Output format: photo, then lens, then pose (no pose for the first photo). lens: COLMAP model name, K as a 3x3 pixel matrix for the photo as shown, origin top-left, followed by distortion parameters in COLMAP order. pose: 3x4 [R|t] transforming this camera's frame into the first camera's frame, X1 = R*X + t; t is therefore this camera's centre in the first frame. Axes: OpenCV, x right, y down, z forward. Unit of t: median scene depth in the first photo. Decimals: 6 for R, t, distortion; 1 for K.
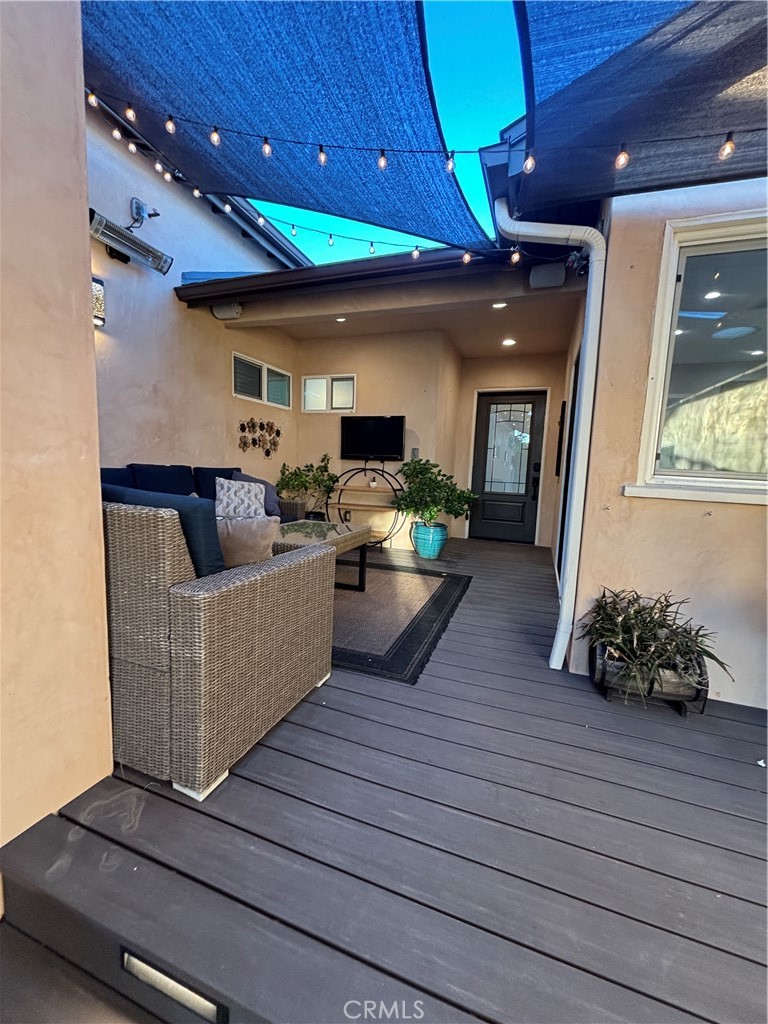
lens RADIAL K [[409.1, 0, 384.7], [0, 409.1, 512.3], [0, 0, 1]] dist [-0.001551, -0.000092]
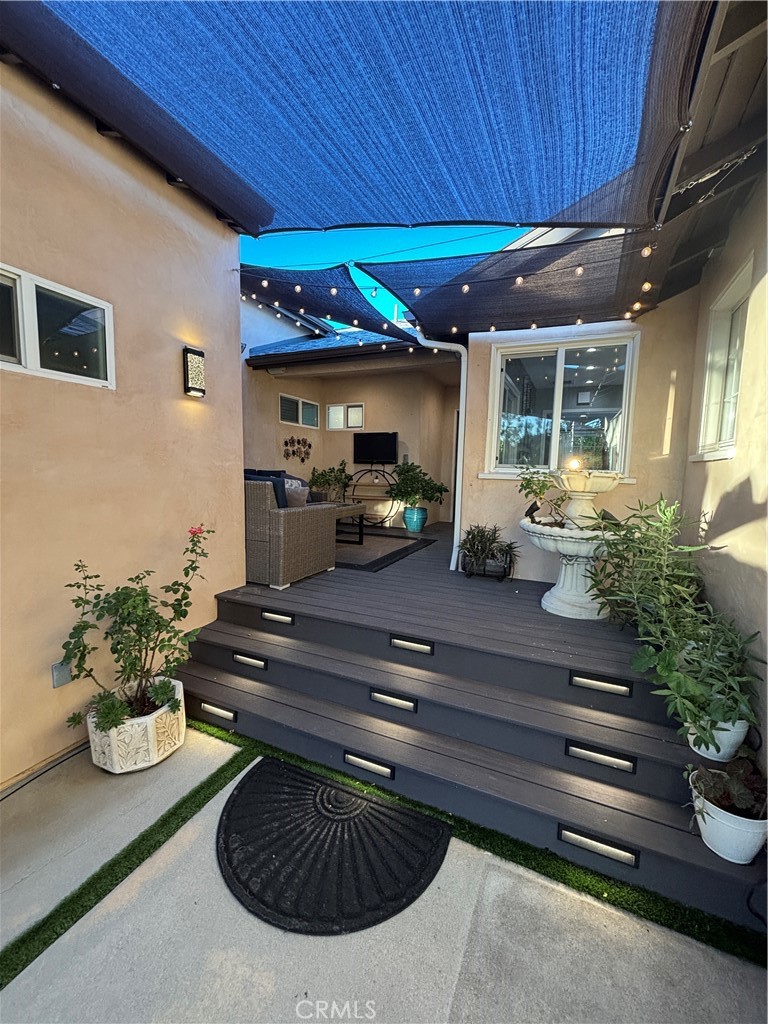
lens RADIAL K [[409.1, 0, 383.7], [0, 409.1, 510.4], [0, 0, 1]] dist [-0.001551, -0.000092]
pose [[0.996686, -0.010617, -0.080644, 0.113541], [0.009370, 0.999831, -0.015836, 0.057908], [0.080798, 0.015028, 0.996617, -0.414647]]
